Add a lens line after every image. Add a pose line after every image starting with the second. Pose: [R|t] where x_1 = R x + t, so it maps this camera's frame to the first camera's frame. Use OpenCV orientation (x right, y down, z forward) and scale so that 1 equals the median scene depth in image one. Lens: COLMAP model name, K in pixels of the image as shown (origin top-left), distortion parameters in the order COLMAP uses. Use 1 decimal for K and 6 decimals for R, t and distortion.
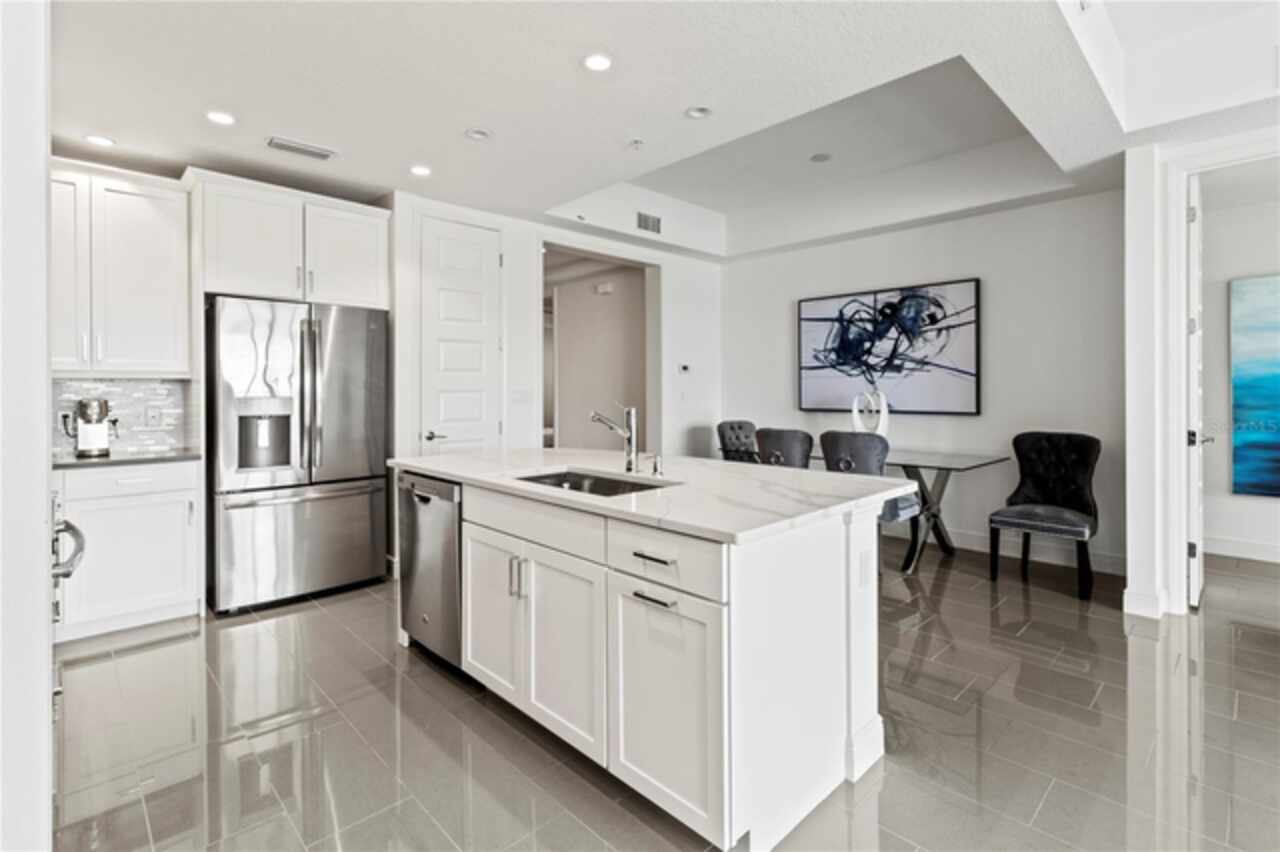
lens RADIAL K [[601.7, 0, 656.1], [0, 601.7, 392.6], [0, 0, 1]] dist [0.000321, 0.001149]
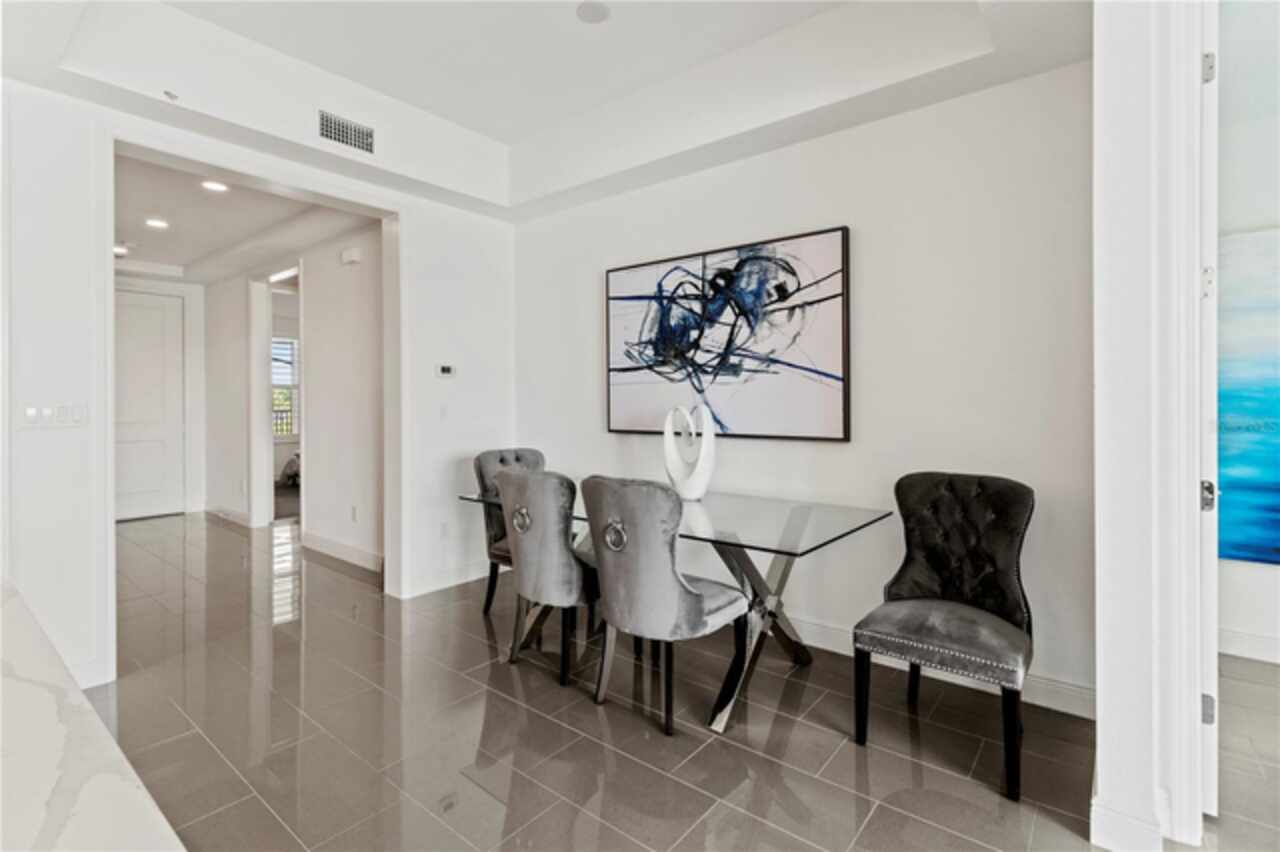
lens RADIAL K [[601.7, 0, 654.8], [0, 601.7, 402.4], [0, 0, 1]] dist [0.000321, 0.001149]
pose [[0.992479, -0.002030, 0.122400, 0.248902], [0.002131, 0.999997, -0.000694, -0.004487], [-0.122399, 0.000950, 0.992481, 0.383111]]
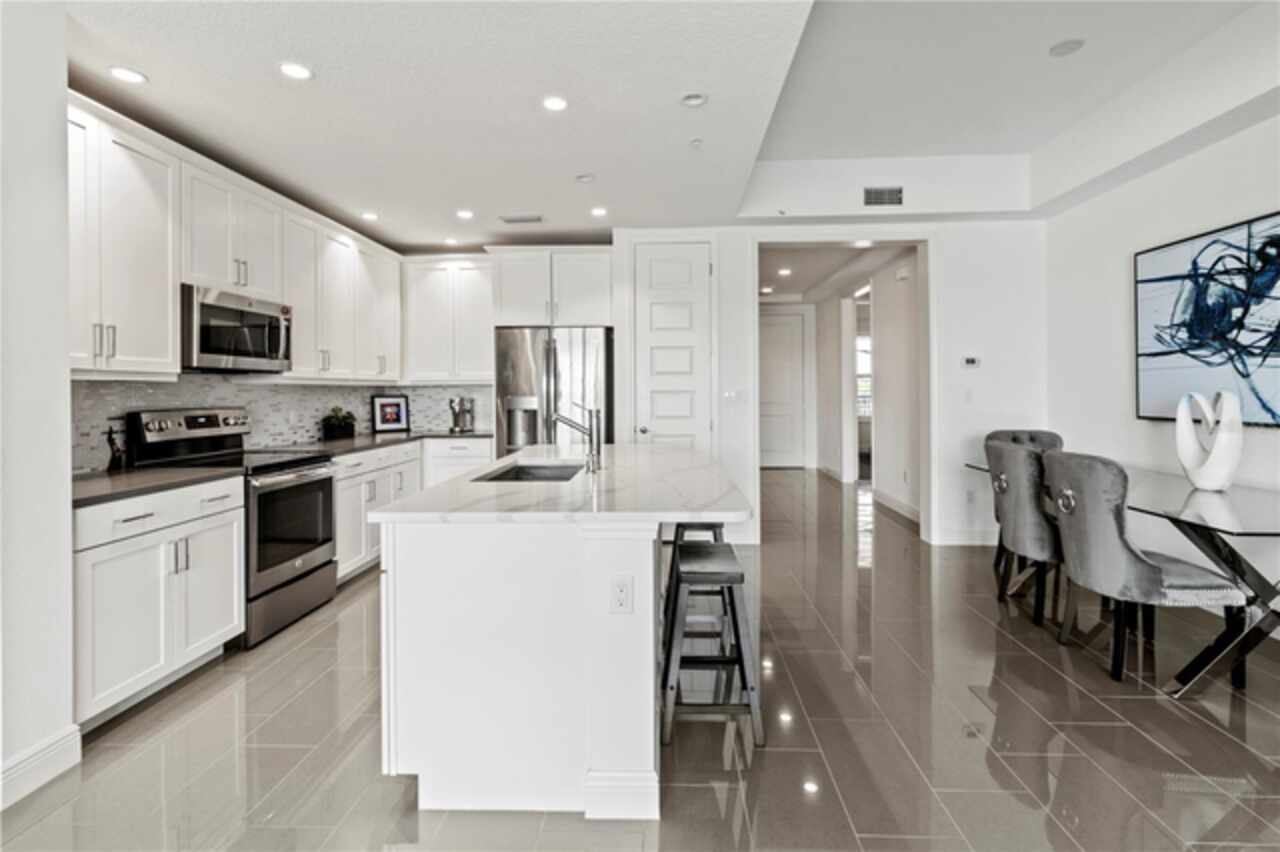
lens RADIAL K [[601.7, 0, 643.5], [0, 601.7, 391.4], [0, 0, 1]] dist [0.000321, 0.001149]
pose [[0.680327, -0.001723, -0.732907, 0.425766], [0.003734, 0.999992, 0.001115, -0.004154], [0.732899, -0.003495, 0.680328, 0.176133]]
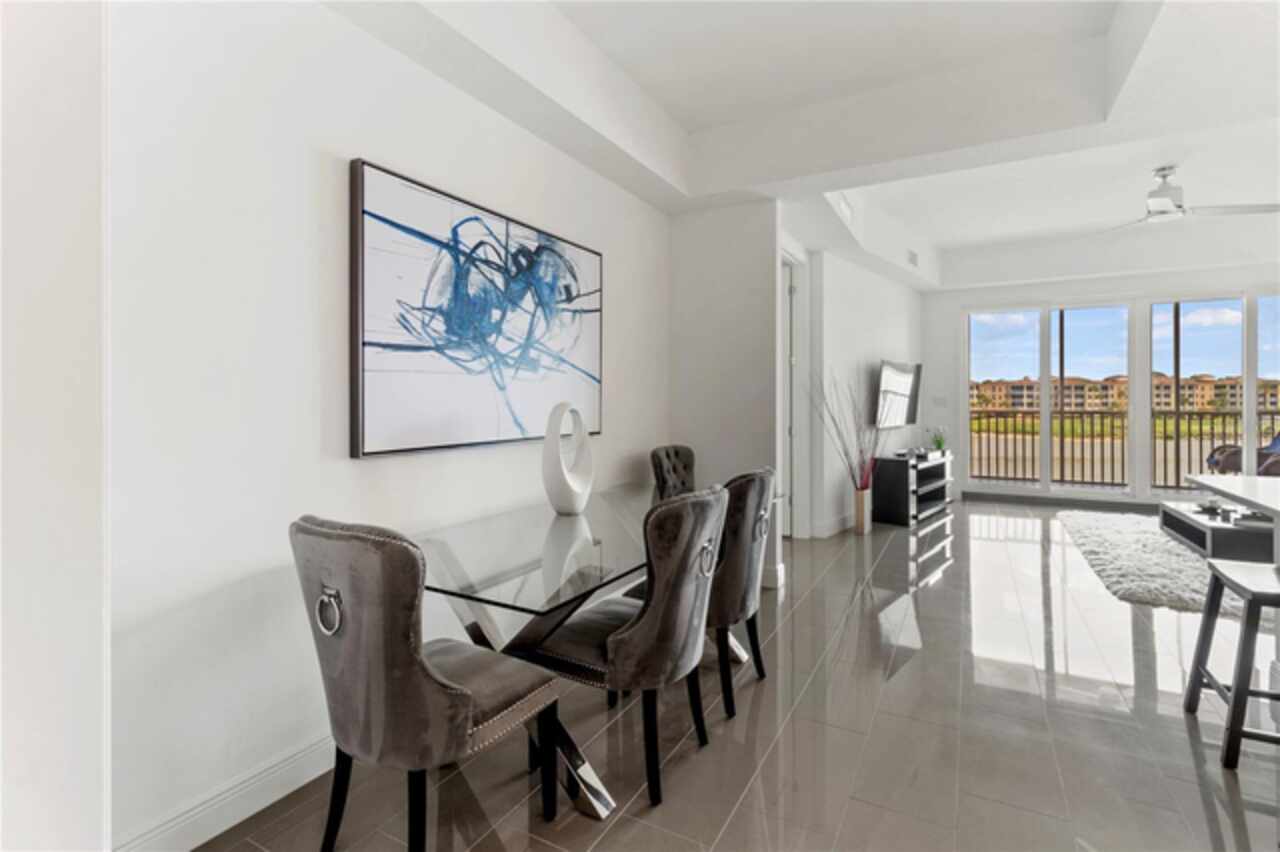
lens RADIAL K [[601.7, 0, 648.0], [0, 601.7, 399.9], [0, 0, 1]] dist [0.000321, 0.001149]
pose [[-0.291969, 0.003539, 0.956421, -0.198095], [0.008402, 0.999964, -0.001135, -0.004689], [-0.956391, 0.007705, -0.291988, 1.125144]]
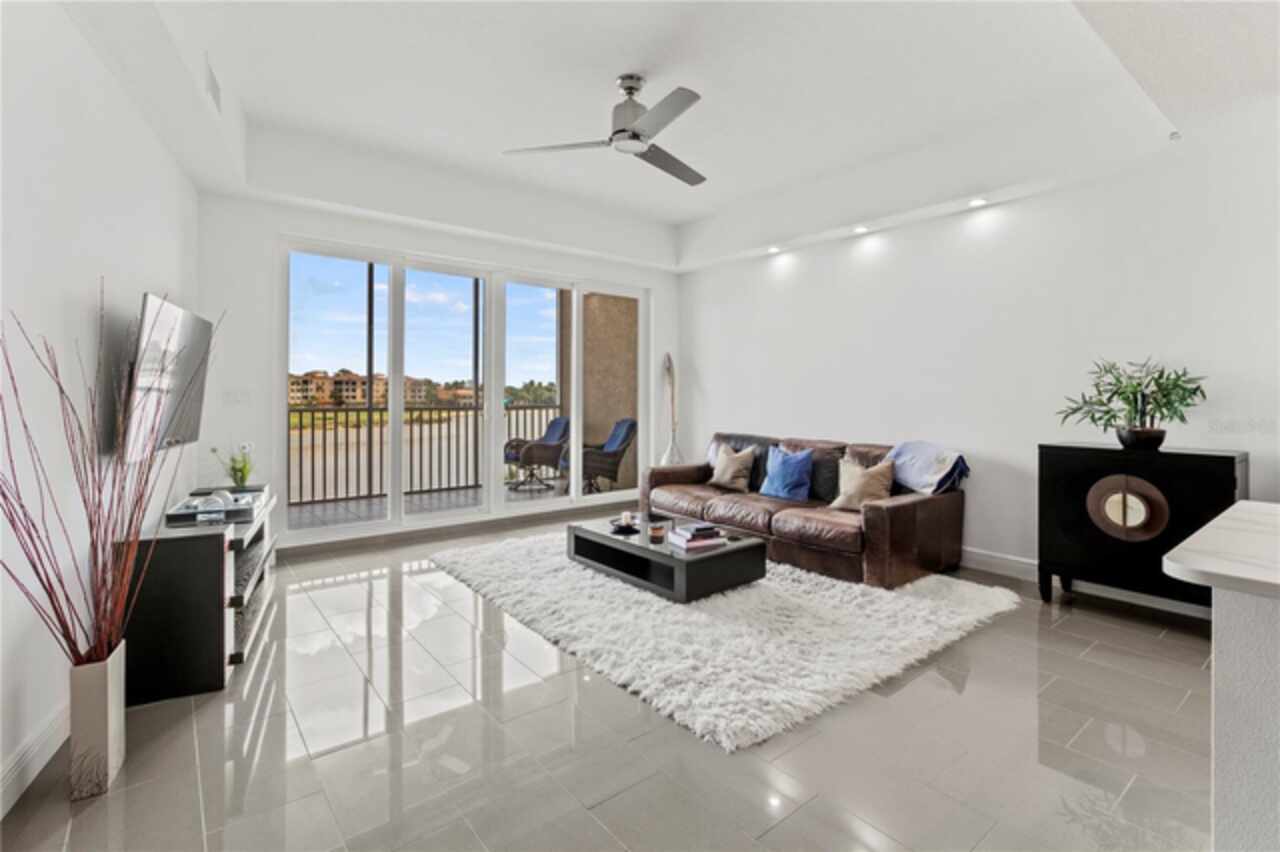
lens RADIAL K [[601.7, 0, 652.2], [0, 601.7, 390.2], [0, 0, 1]] dist [0.000321, 0.001149]
pose [[-0.995156, 0.000958, 0.098307, 0.396498], [0.000954, 1.000000, -0.000096, -0.004162], [-0.098307, -0.000001, -0.995156, 0.745351]]
